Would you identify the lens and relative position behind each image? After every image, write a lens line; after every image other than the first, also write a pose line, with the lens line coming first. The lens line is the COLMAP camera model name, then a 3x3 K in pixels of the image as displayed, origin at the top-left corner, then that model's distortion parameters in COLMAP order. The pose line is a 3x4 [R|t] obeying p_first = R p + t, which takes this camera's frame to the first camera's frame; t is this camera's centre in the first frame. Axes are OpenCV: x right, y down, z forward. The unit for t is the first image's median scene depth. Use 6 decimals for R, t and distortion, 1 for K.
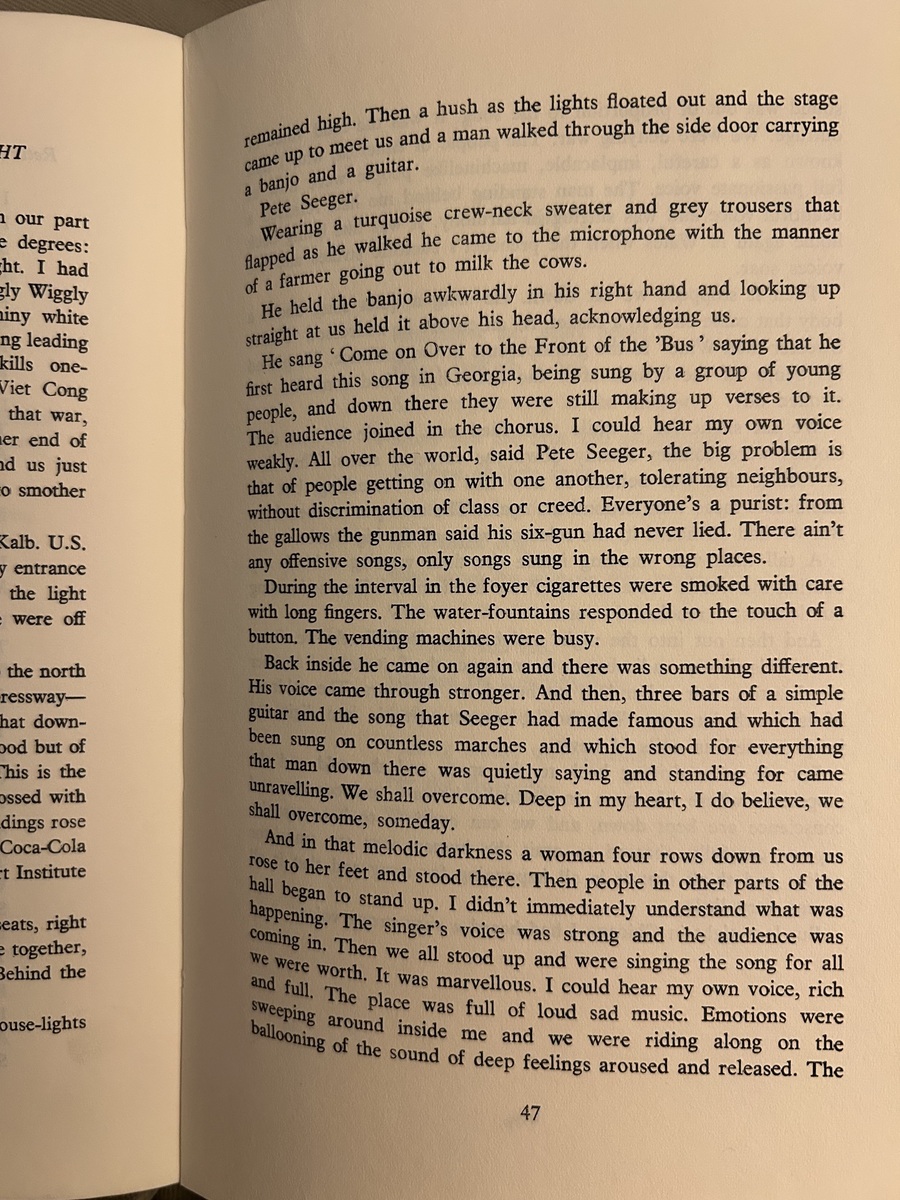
lens RADIAL K [[911.1, 0, 453.1], [0, 911.1, 599.6], [0, 0, 1]] dist [-0.028295, 0.011080]
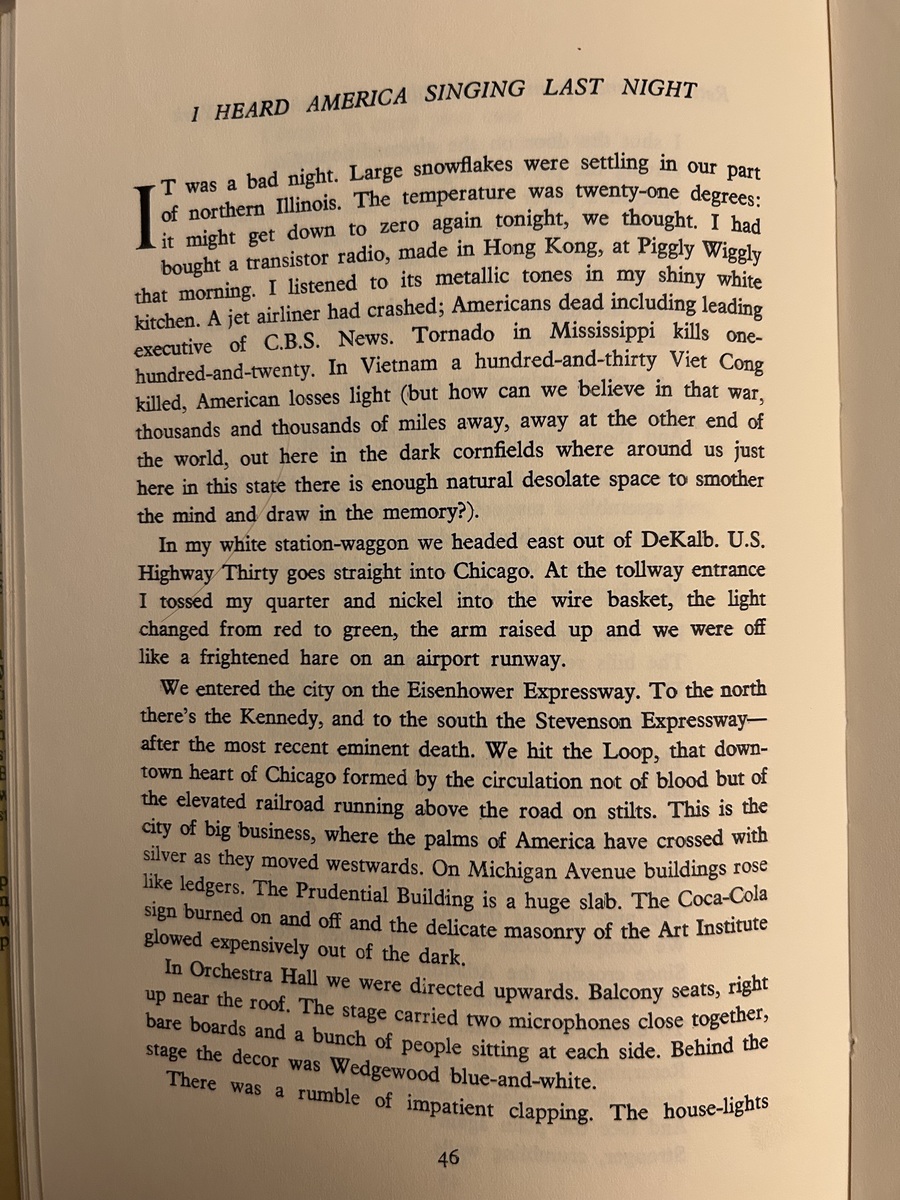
lens RADIAL K [[911.1, 0, 448.3], [0, 911.1, 599.3], [0, 0, 1]] dist [-0.028295, 0.011080]
pose [[0.998567, -0.018558, 0.050193, -0.754041], [0.019841, 0.999486, -0.025191, 0.010365], [-0.049699, 0.026151, 0.998422, 0.154330]]
